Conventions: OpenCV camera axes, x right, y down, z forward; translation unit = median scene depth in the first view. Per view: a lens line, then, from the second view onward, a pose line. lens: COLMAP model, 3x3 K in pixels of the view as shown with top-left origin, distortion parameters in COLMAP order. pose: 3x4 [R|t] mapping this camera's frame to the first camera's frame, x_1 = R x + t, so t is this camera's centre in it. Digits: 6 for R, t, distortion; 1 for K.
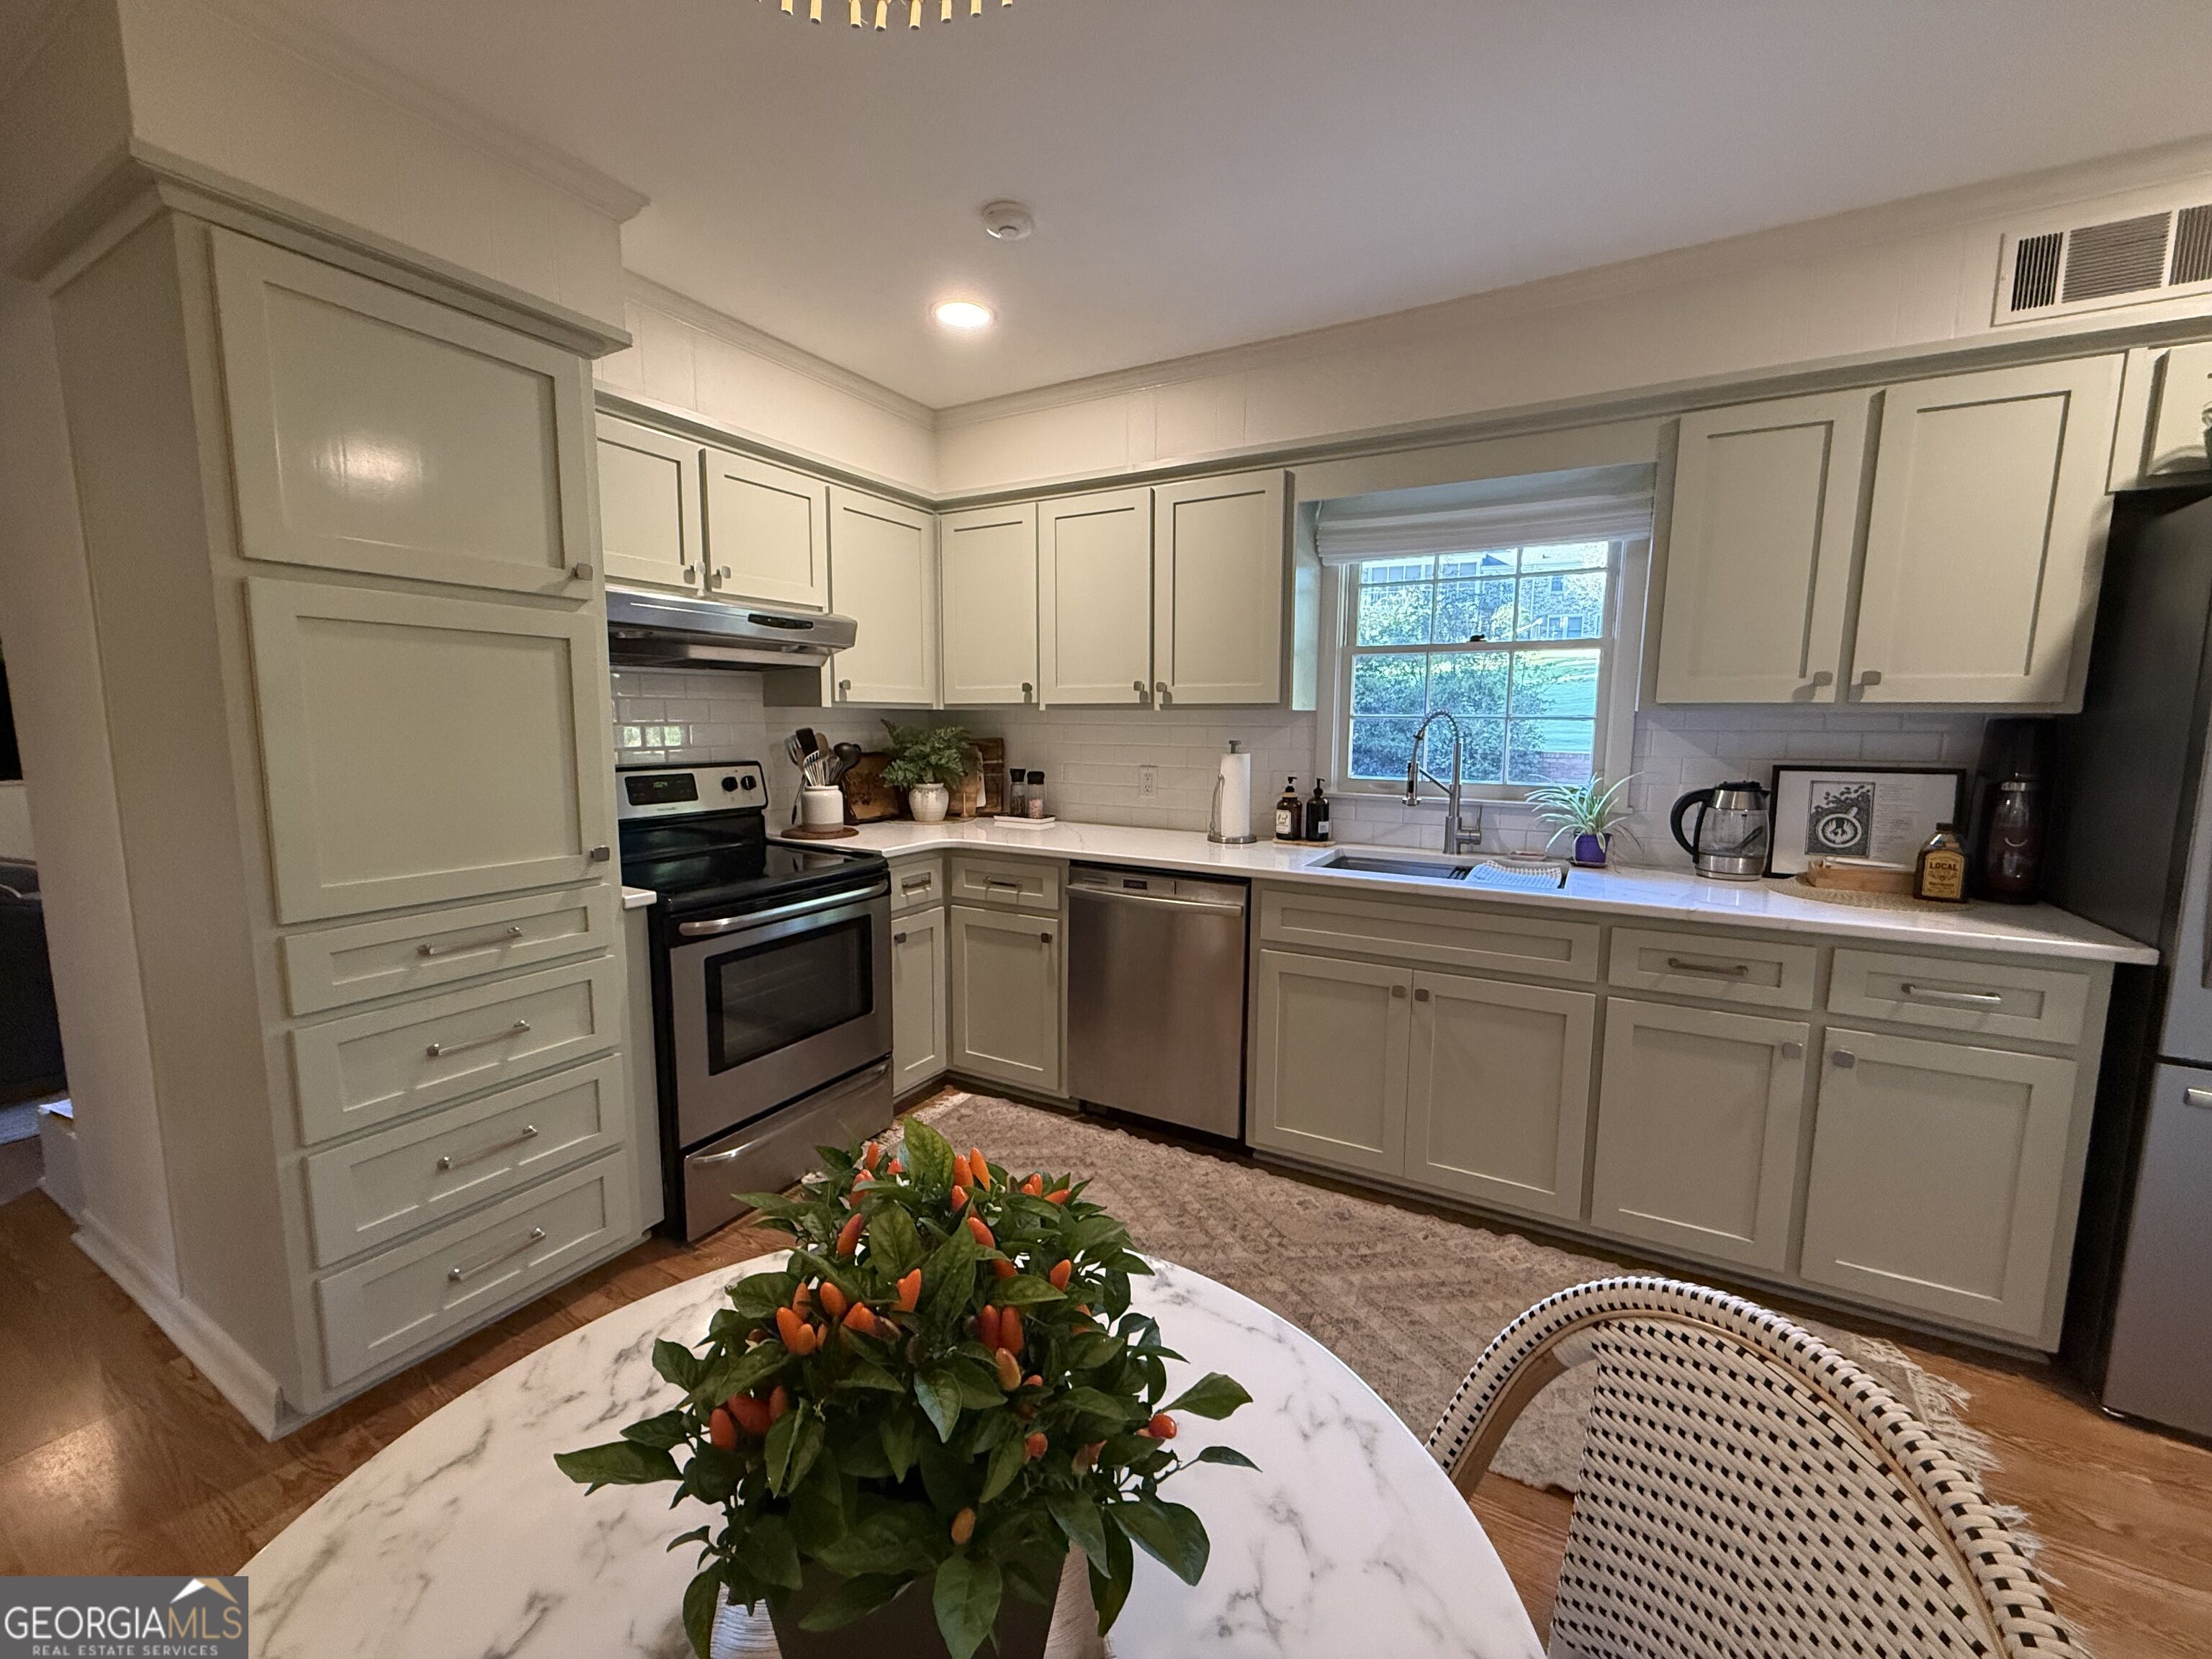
lens RADIAL K [[878.3, 0, 1099.1], [0, 878.3, 827.9], [0, 0, 1]] dist [0.000698, -0.000112]
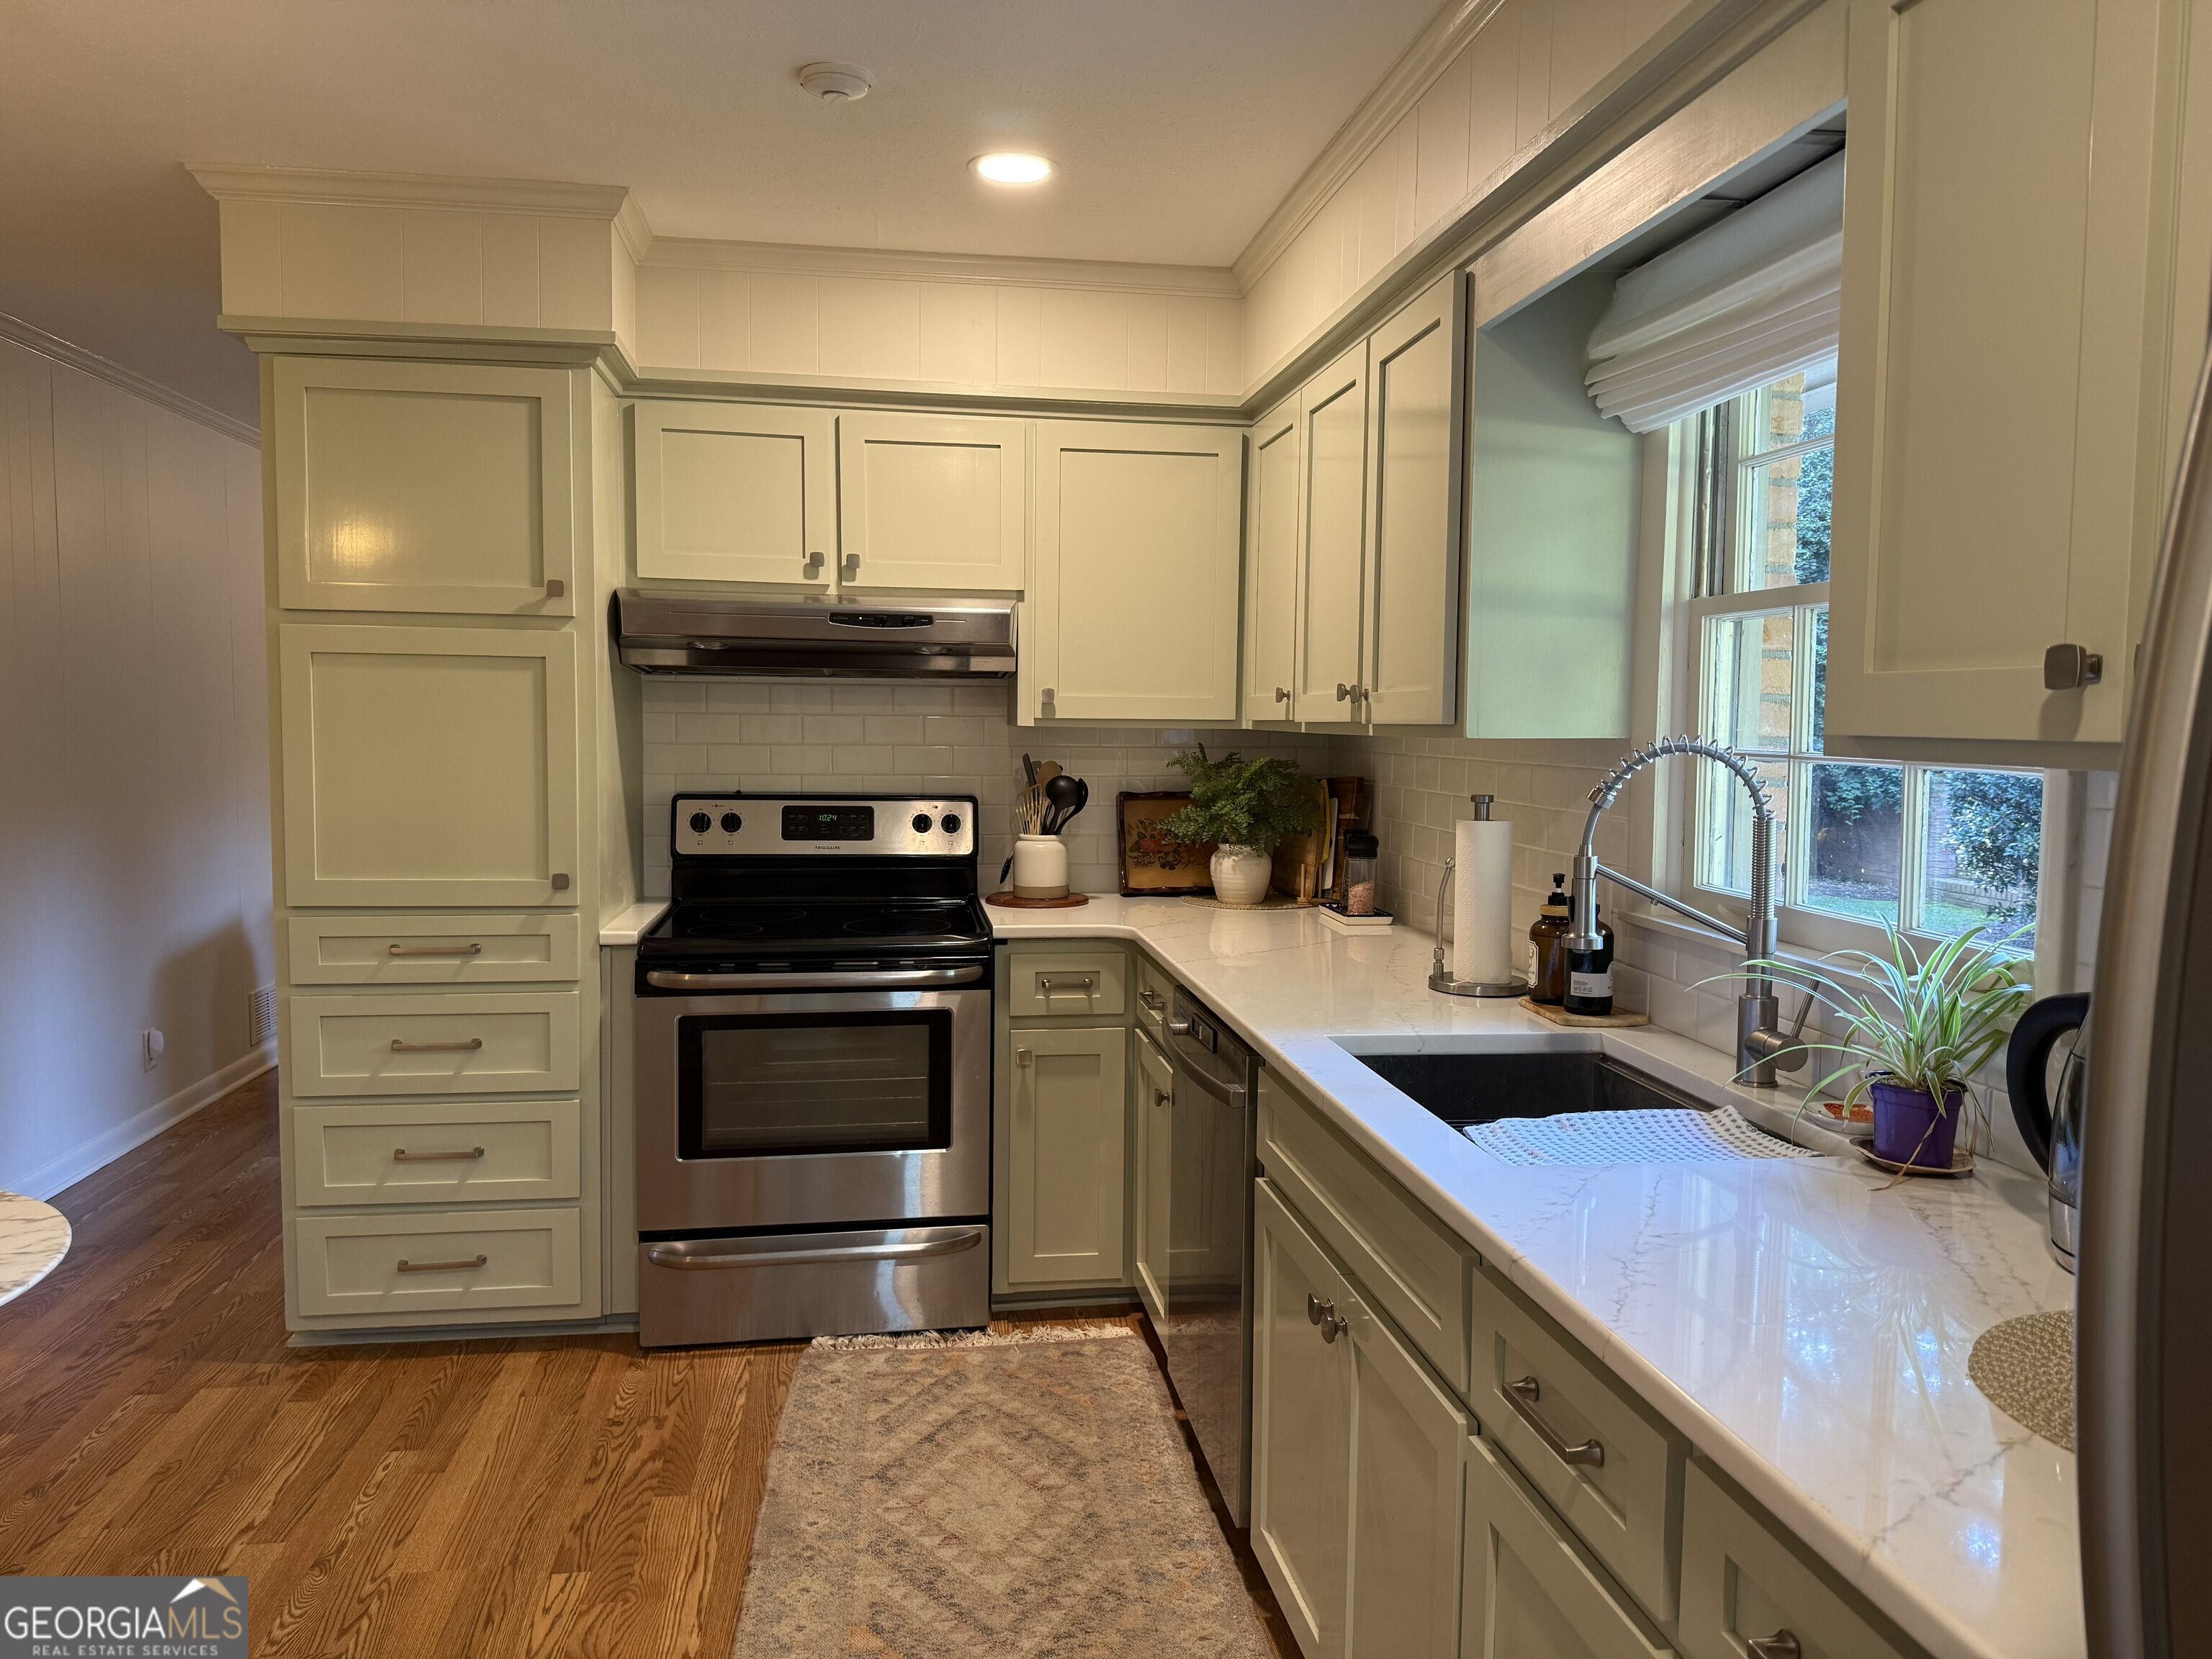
lens RADIAL K [[1542.2, 0, 1106.0], [0, 1542.2, 829.5], [0, 0, 1]] dist [0.168324, -0.333699]
pose [[0.619315, 0.059146, -0.782912, 0.866793], [-0.105821, 0.994348, -0.008590, -0.056744], [0.777979, 0.088169, 0.622073, 0.310257]]
